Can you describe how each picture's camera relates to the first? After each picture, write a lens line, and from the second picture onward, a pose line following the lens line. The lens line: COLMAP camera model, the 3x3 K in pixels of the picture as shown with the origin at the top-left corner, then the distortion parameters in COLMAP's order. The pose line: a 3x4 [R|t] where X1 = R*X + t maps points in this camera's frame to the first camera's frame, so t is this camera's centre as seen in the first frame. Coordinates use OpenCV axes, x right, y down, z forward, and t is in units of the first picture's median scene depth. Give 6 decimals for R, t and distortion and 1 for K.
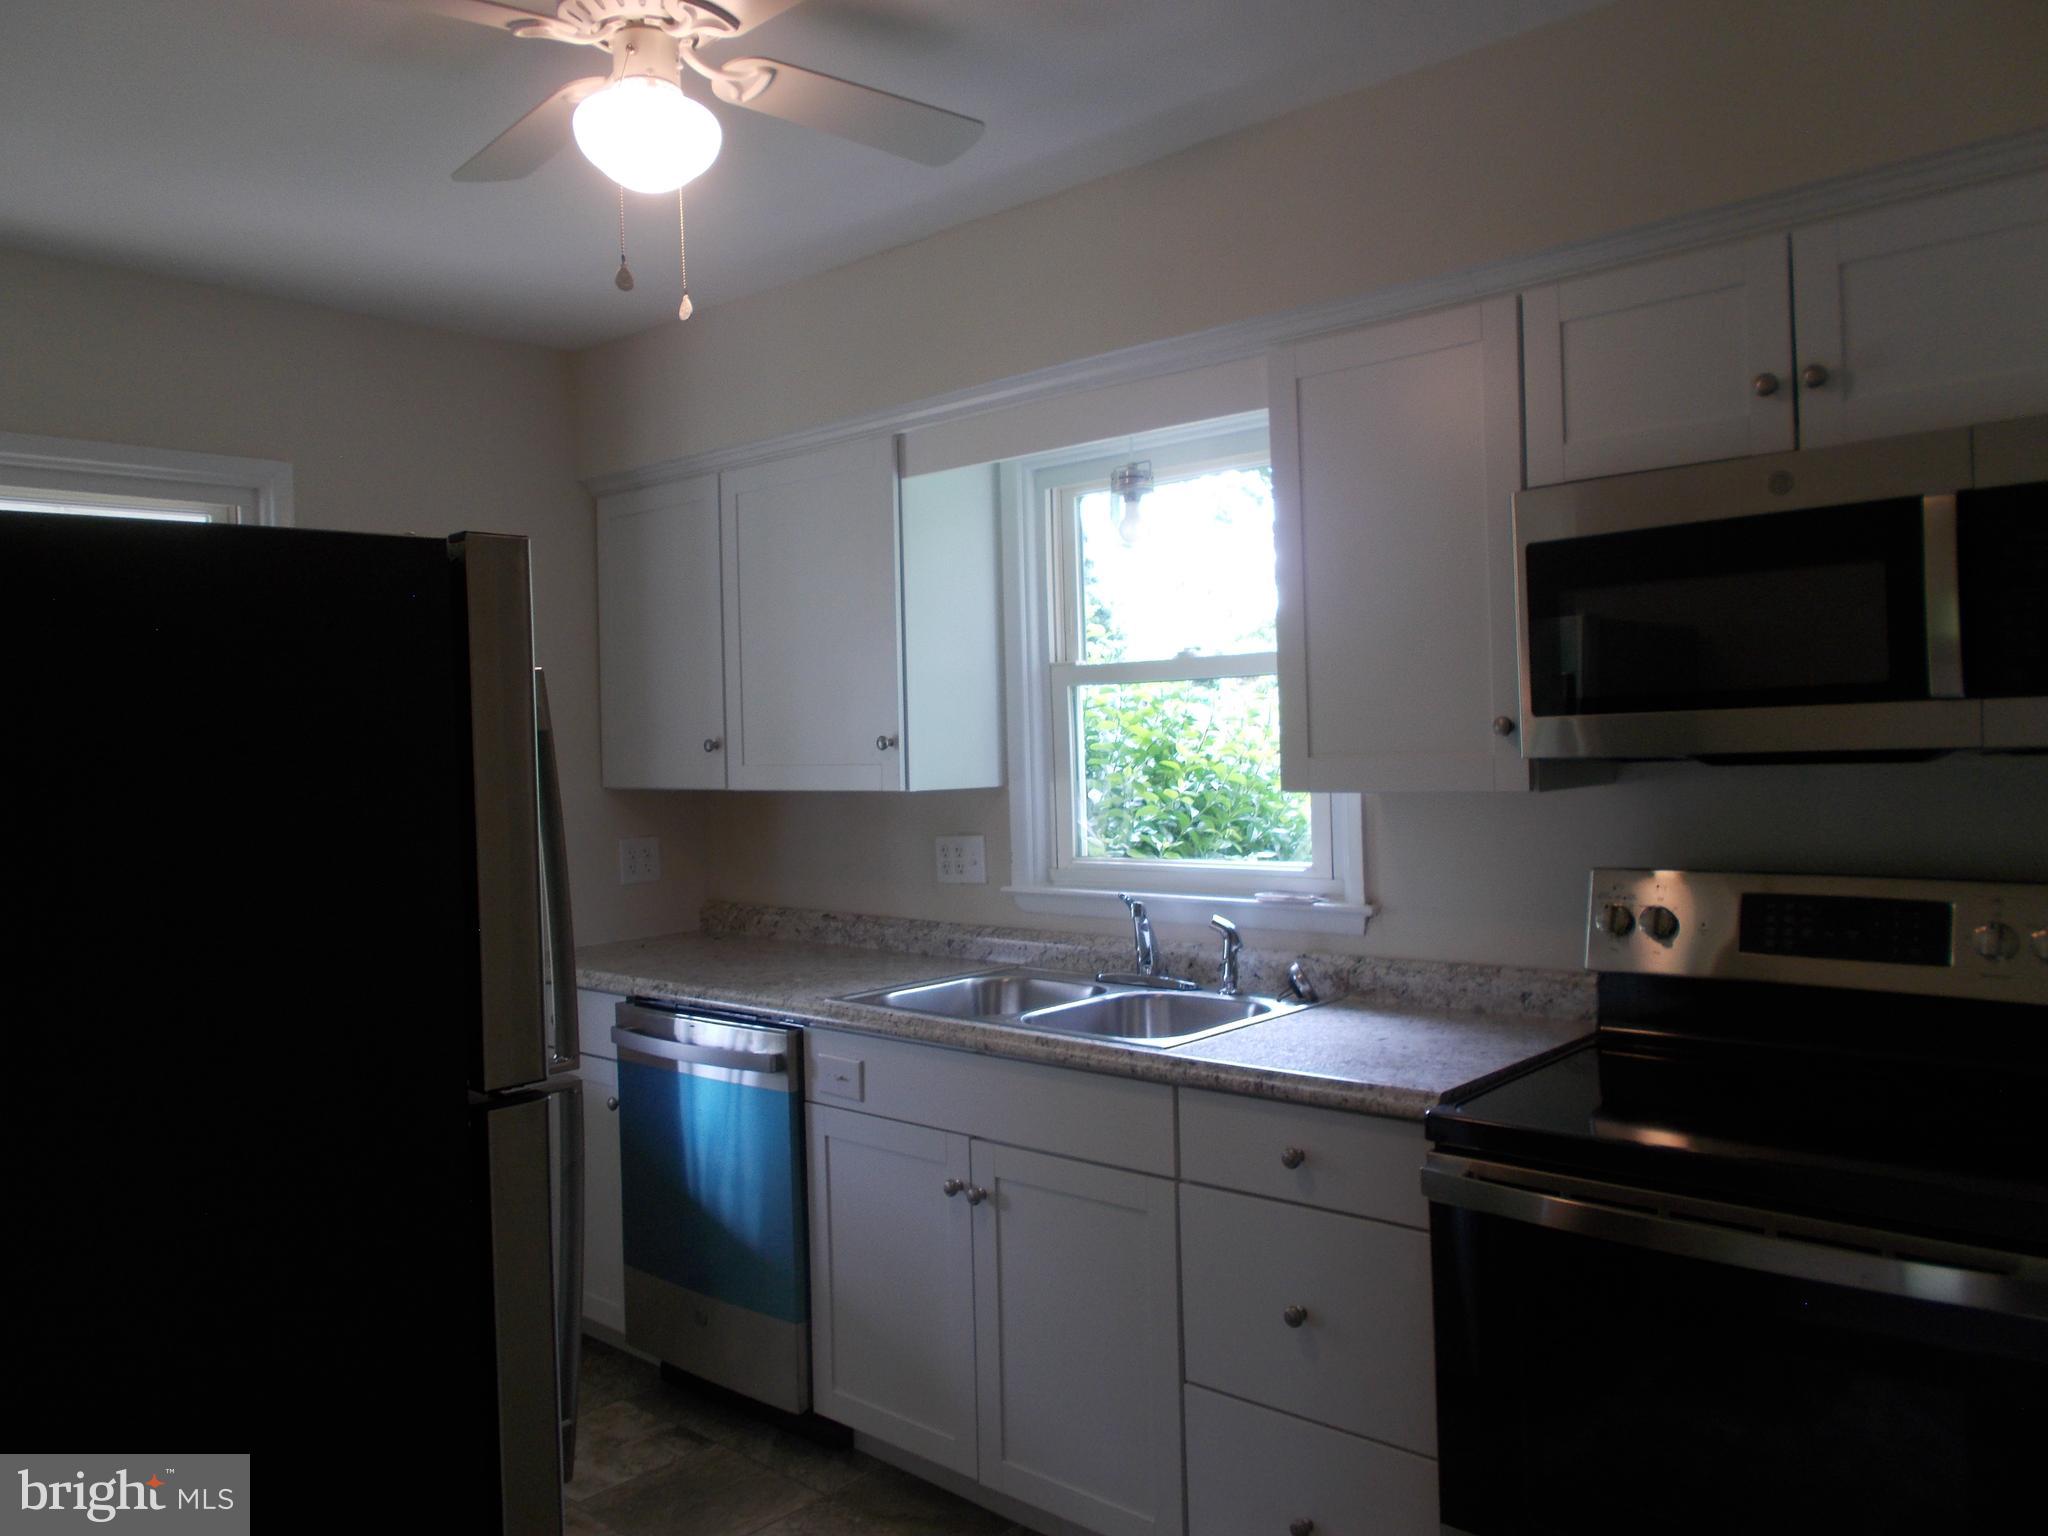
lens RADIAL K [[1561.9, 0, 1004.2], [0, 1561.9, 768.0], [0, 0, 1]] dist [-0.010624, 0.007015]
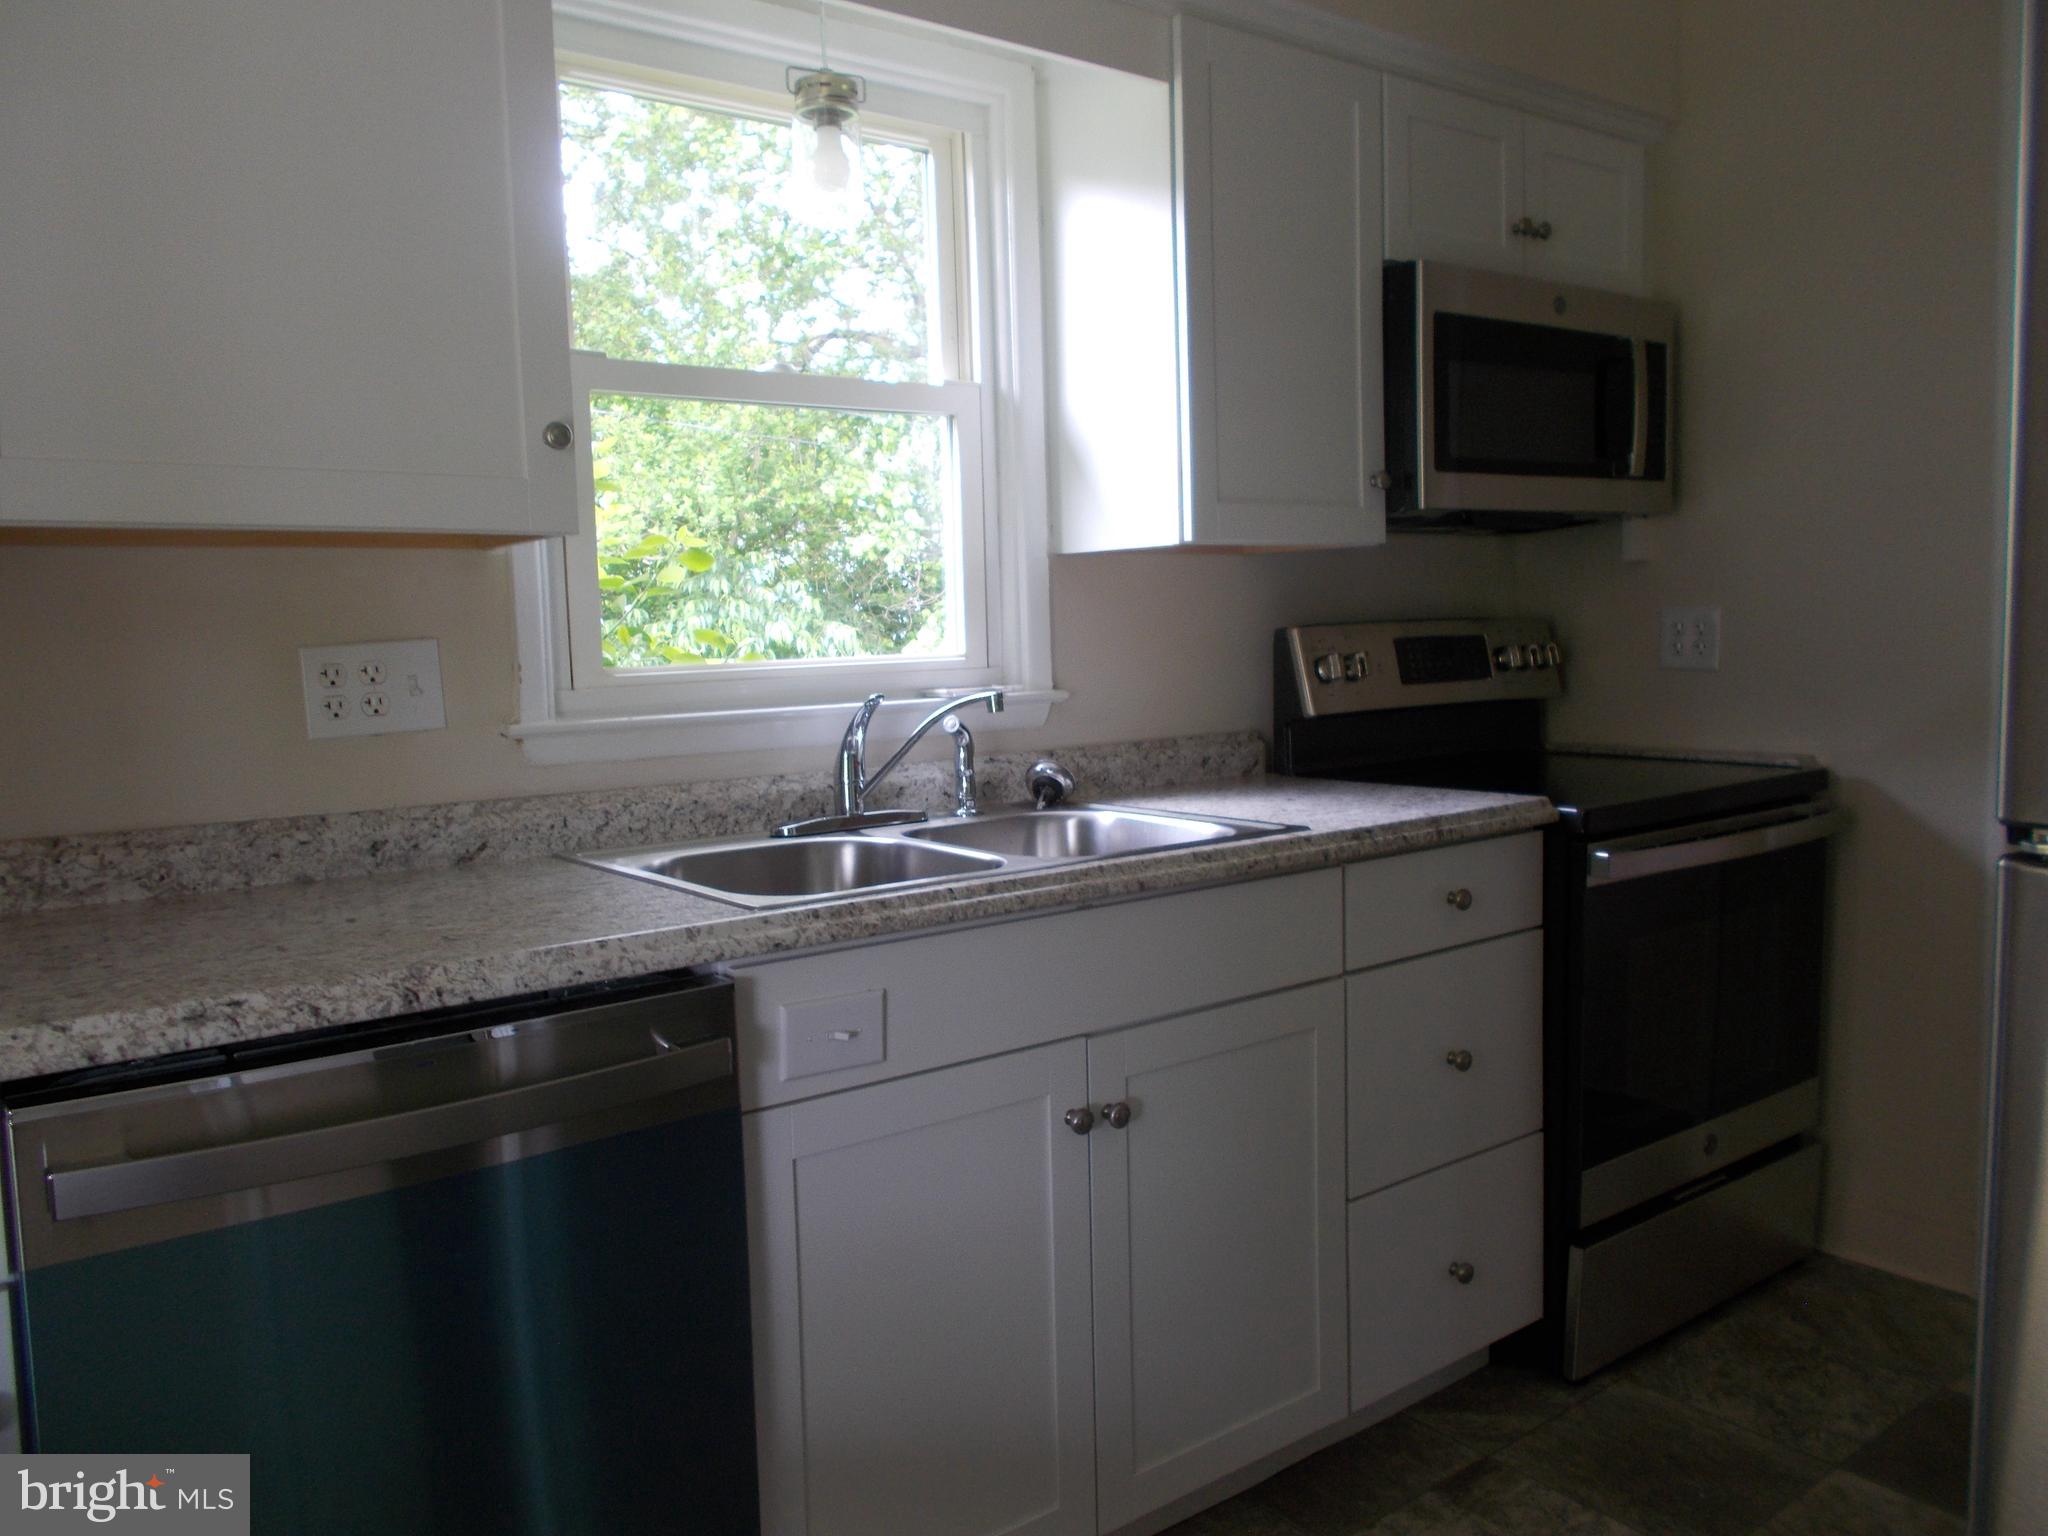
lens RADIAL K [[1561.9, 0, 1004.2], [0, 1561.9, 768.0], [0, 0, 1]] dist [-0.010624, 0.007015]
pose [[0.171038, -0.061244, 0.983359, -0.623279], [0.041399, 0.997631, 0.054933, 0.079133], [-0.984394, 0.031315, 0.173168, 0.850678]]
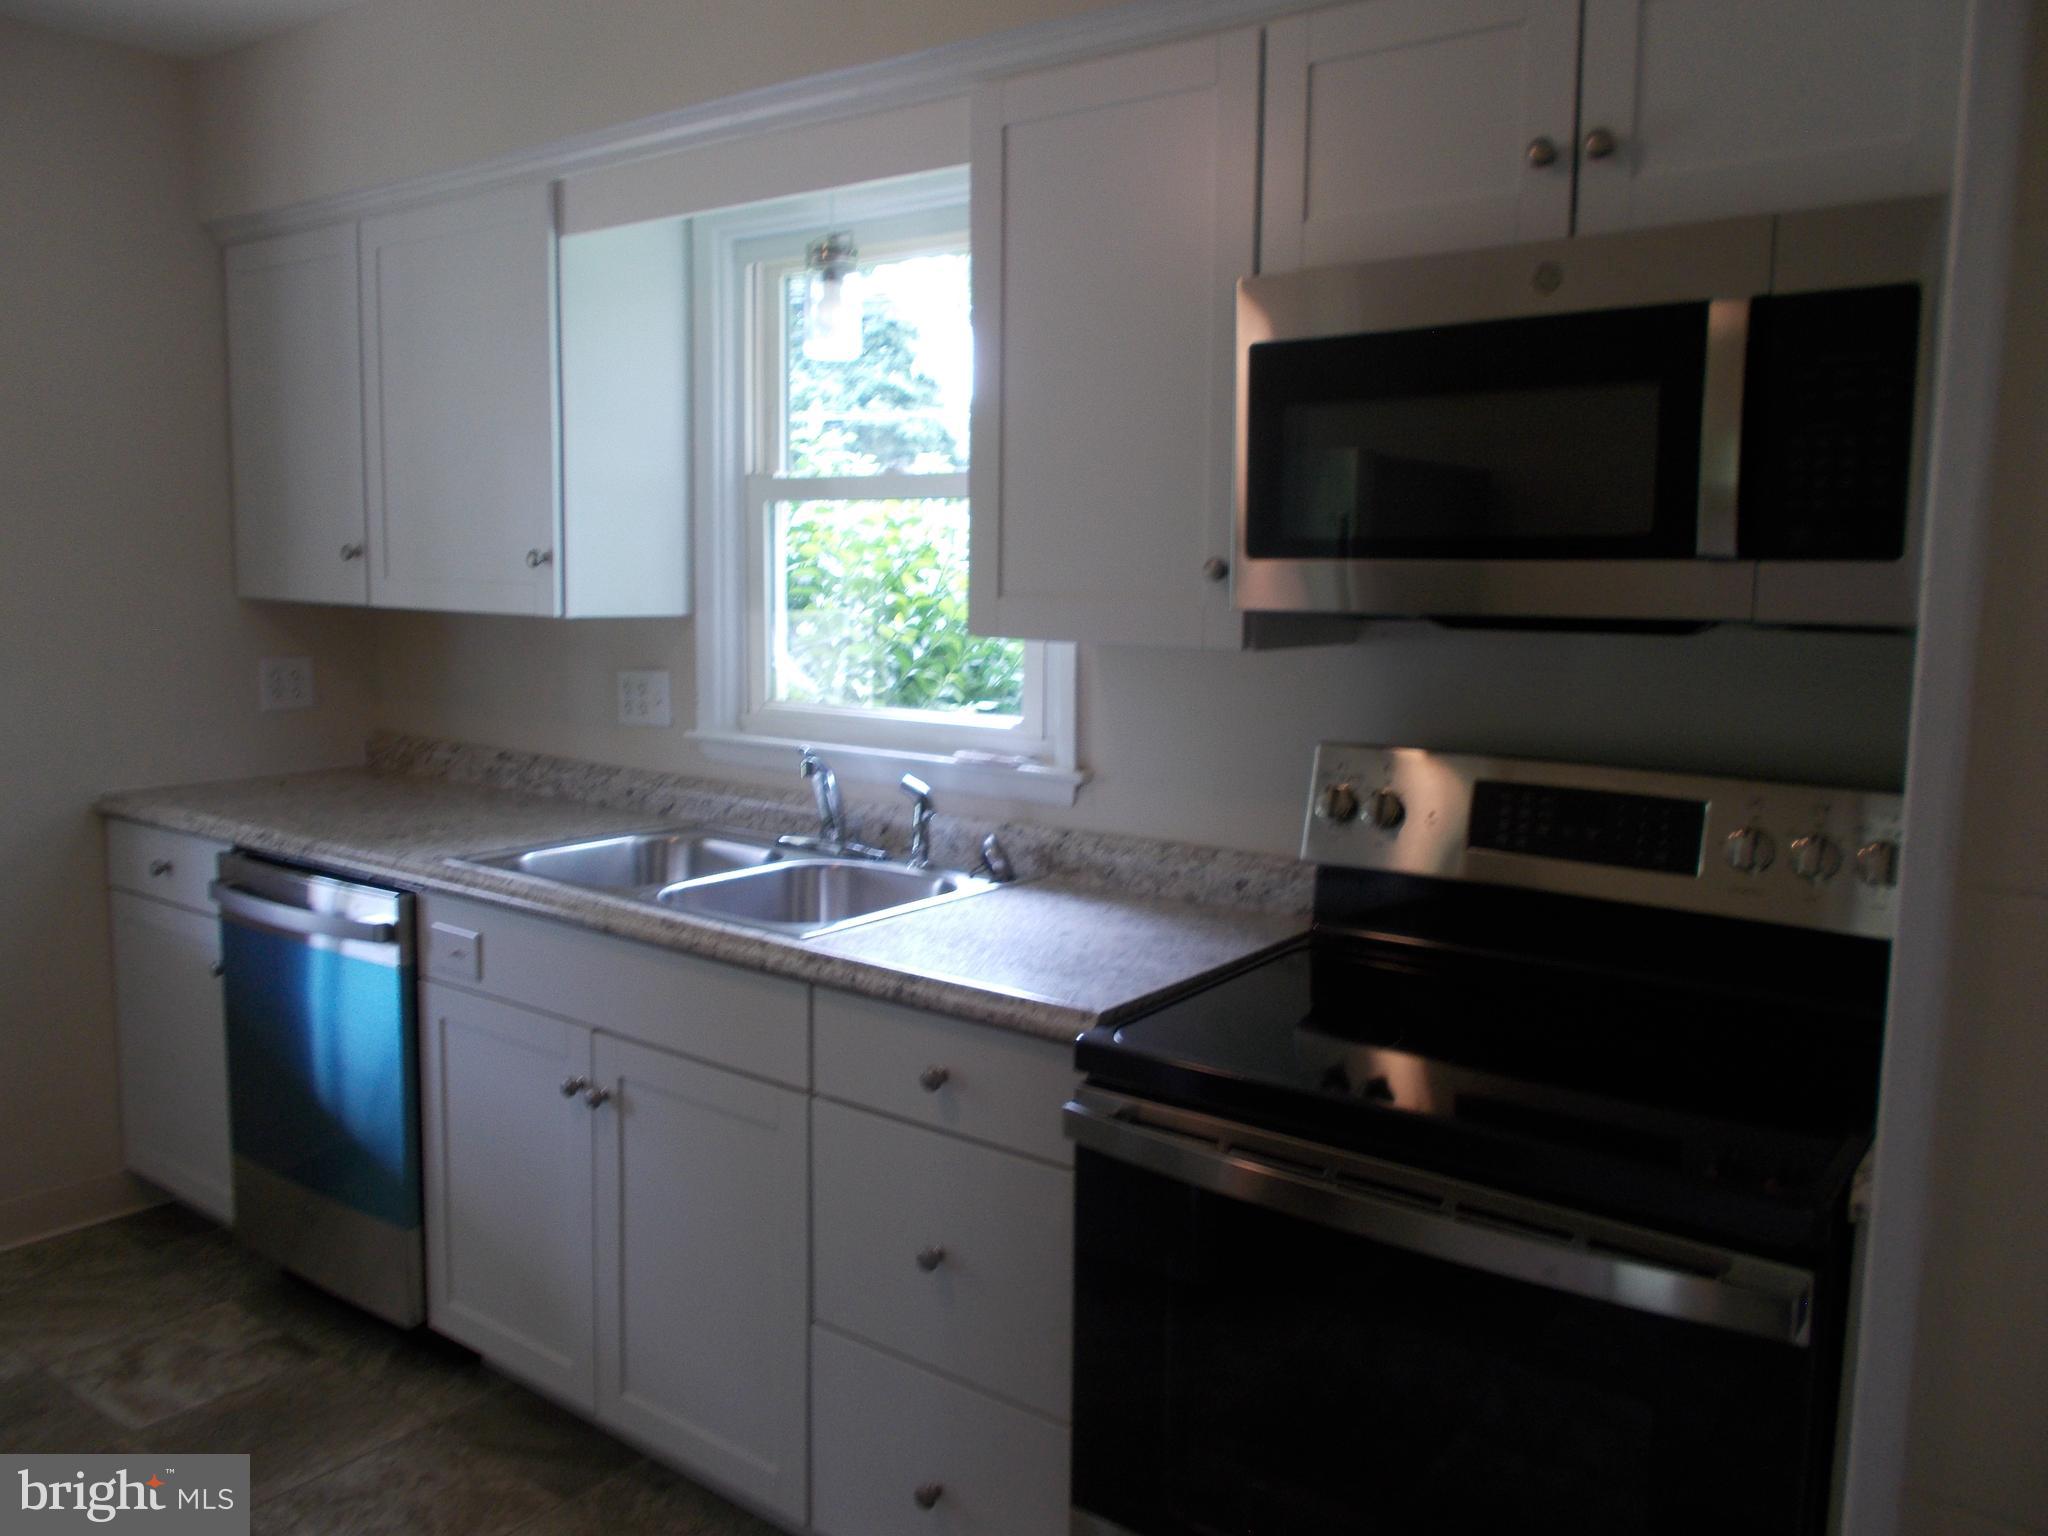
lens RADIAL K [[1561.9, 0, 1004.2], [0, 1561.9, 768.0], [0, 0, 1]] dist [-0.010624, 0.007015]
pose [[0.993765, 0.033352, 0.106391, 0.097319], [-0.044595, 0.993461, 0.105106, -0.003498], [-0.102189, -0.109195, 0.988754, 0.141838]]
